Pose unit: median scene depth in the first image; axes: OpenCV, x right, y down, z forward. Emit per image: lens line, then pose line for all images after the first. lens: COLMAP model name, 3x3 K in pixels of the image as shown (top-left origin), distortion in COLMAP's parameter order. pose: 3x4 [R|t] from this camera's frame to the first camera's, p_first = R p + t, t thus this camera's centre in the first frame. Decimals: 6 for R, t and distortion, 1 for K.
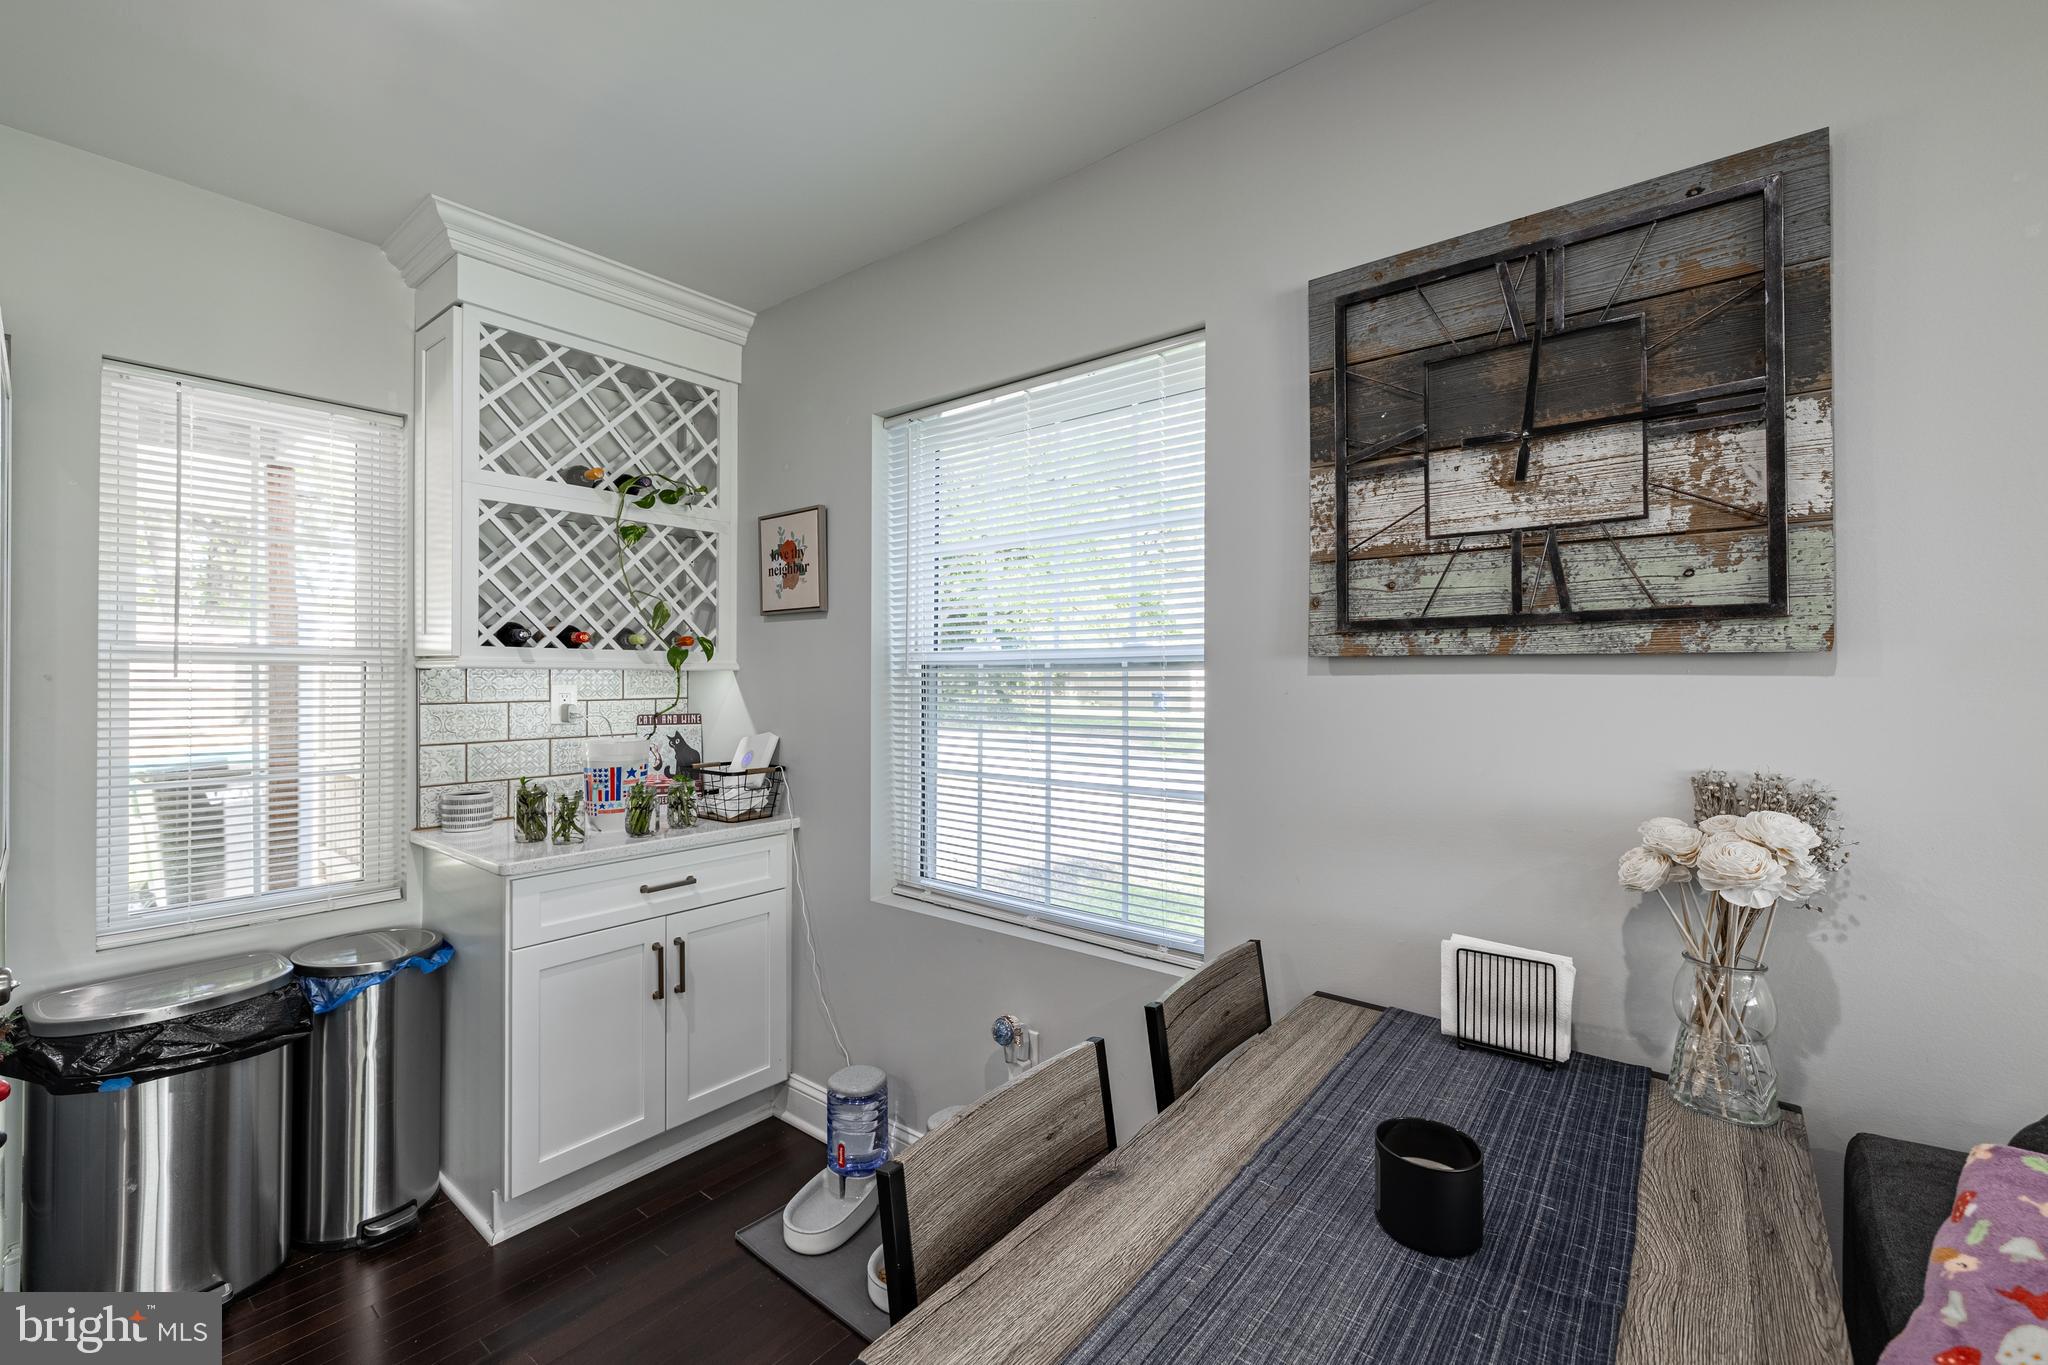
lens RADIAL K [[854.6, 0, 1028.2], [0, 854.6, 671.4], [0, 0, 1]] dist [0.001017, 0.000042]
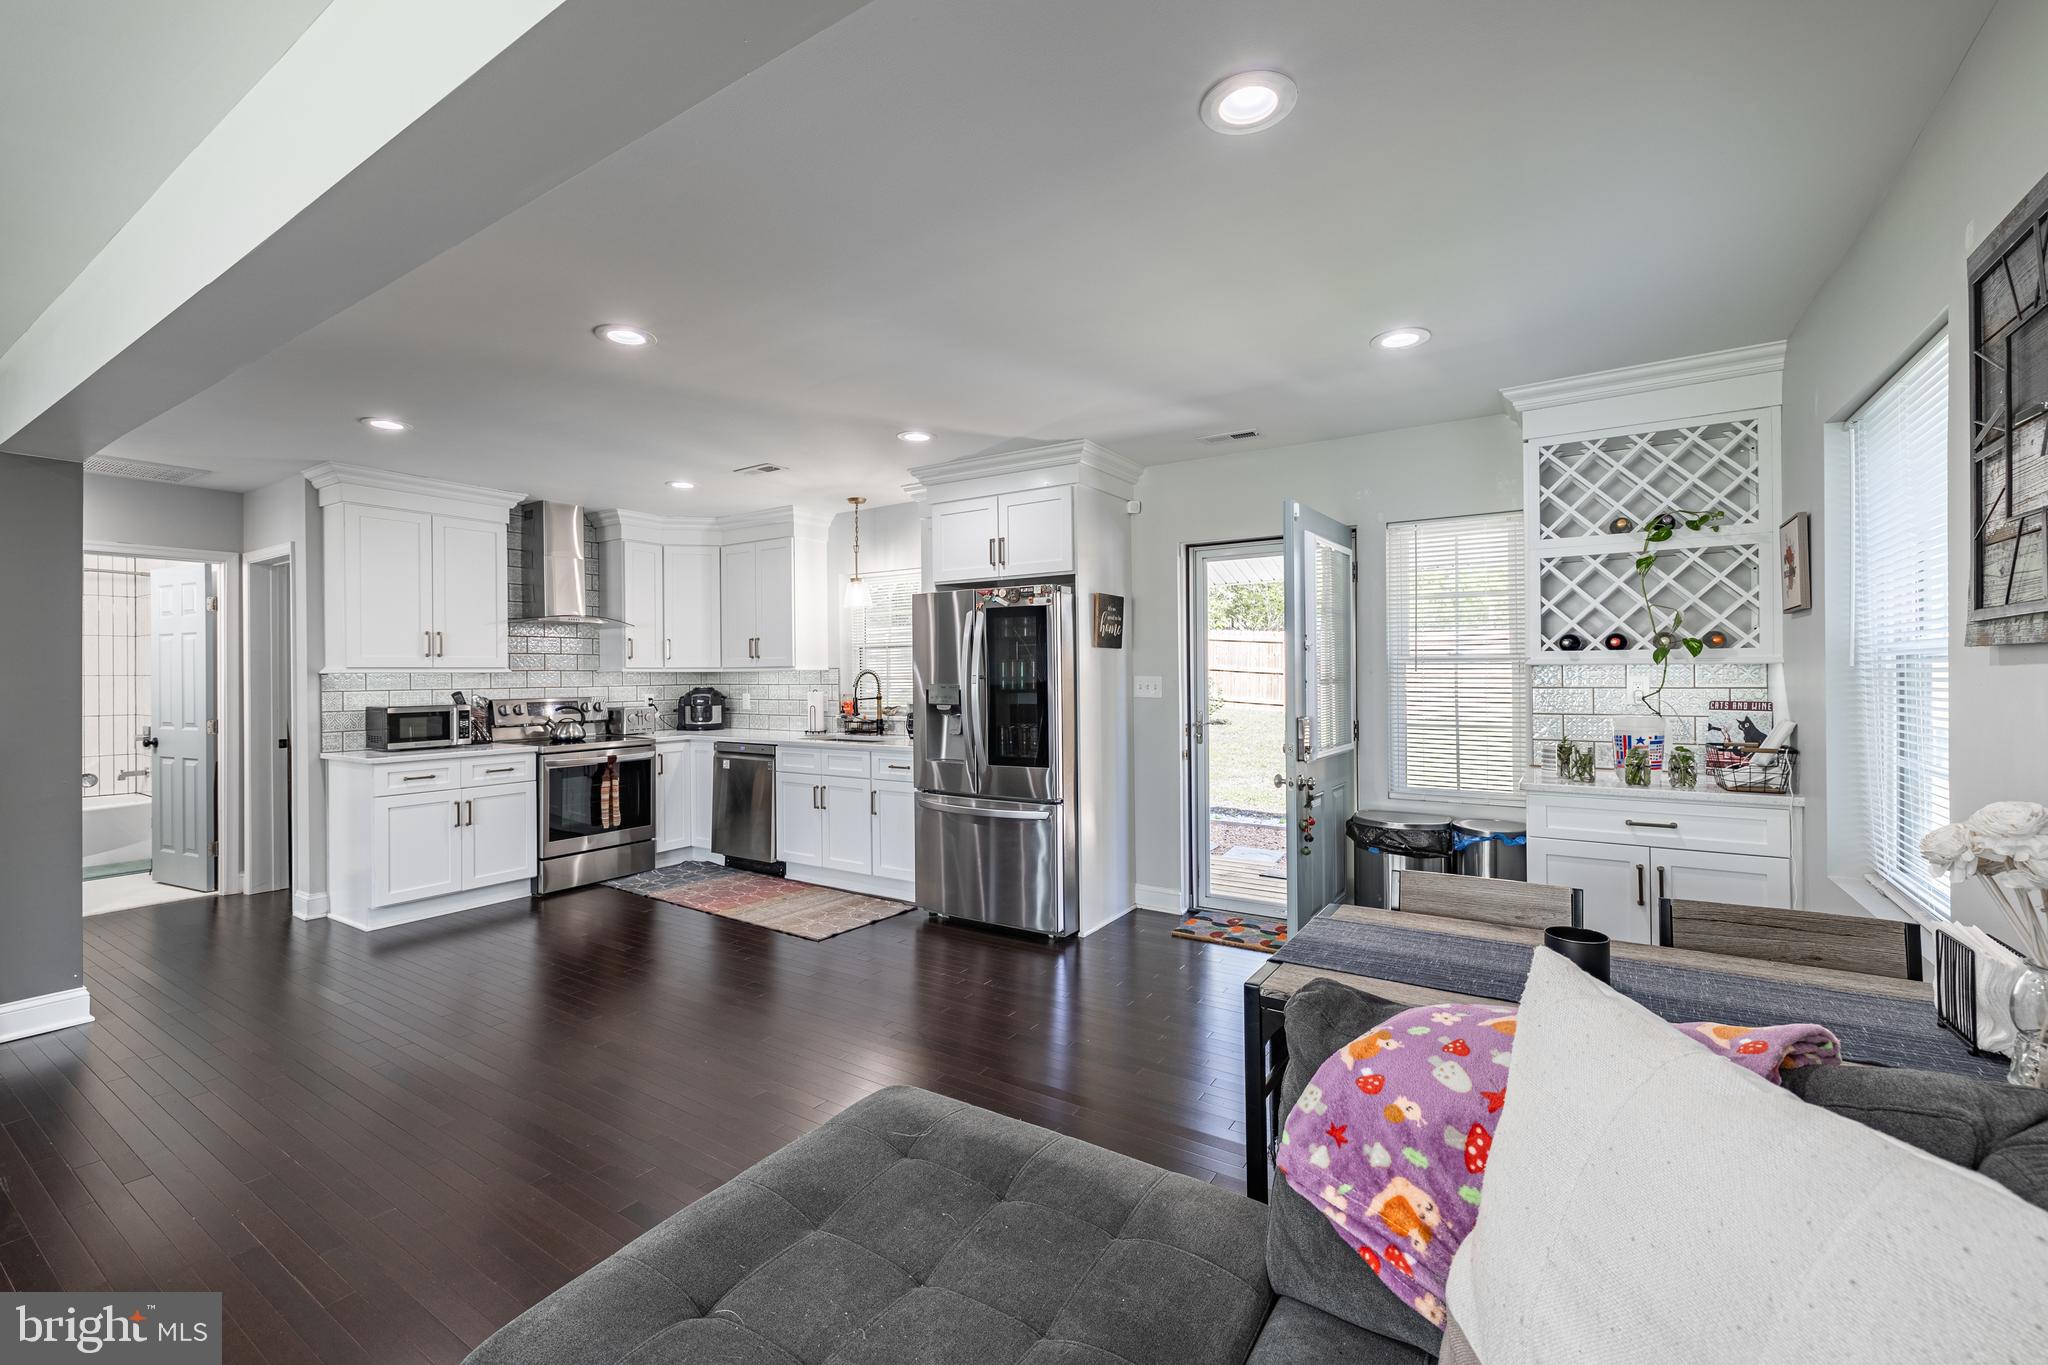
lens RADIAL K [[854.6, 0, 1018.9], [0, 854.6, 671.2], [0, 0, 1]] dist [0.001017, 0.000042]
pose [[0.097463, -0.003357, -0.995233, 1.146341], [0.011499, 0.999931, -0.002247, 0.000354], [0.995173, -0.011225, 0.097495, -0.165976]]
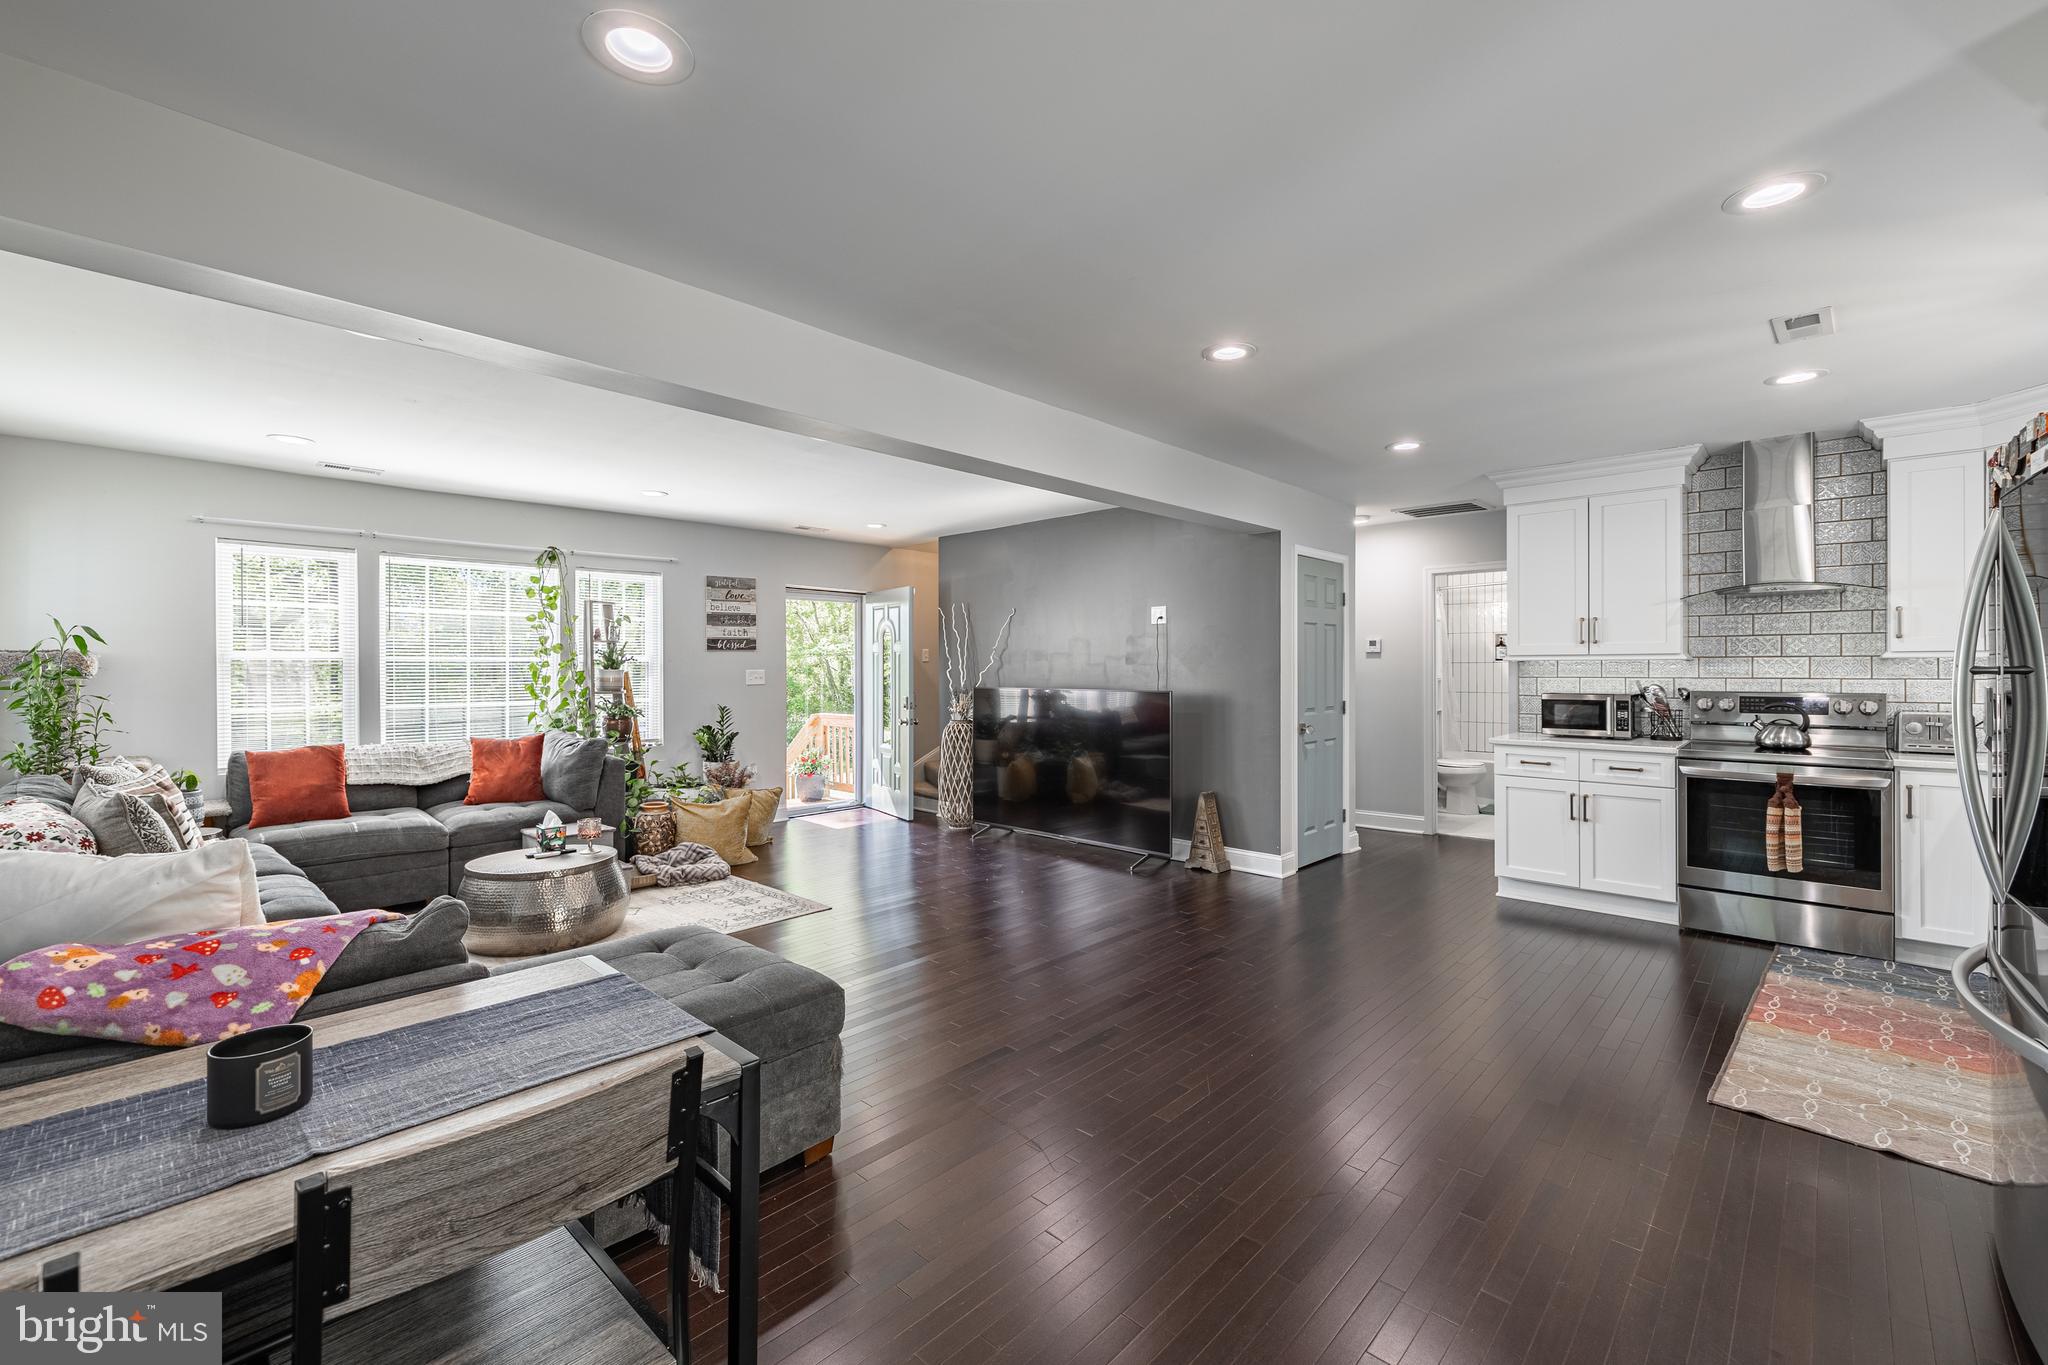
lens RADIAL K [[854.6, 0, 1023.4], [0, 854.6, 667.0], [0, 0, 1]] dist [0.001017, 0.000042]
pose [[-0.996686, 0.001685, 0.081323, -0.389140], [0.001241, 0.999984, -0.005508, 0.013519], [-0.081331, -0.005388, -0.996673, 1.164754]]
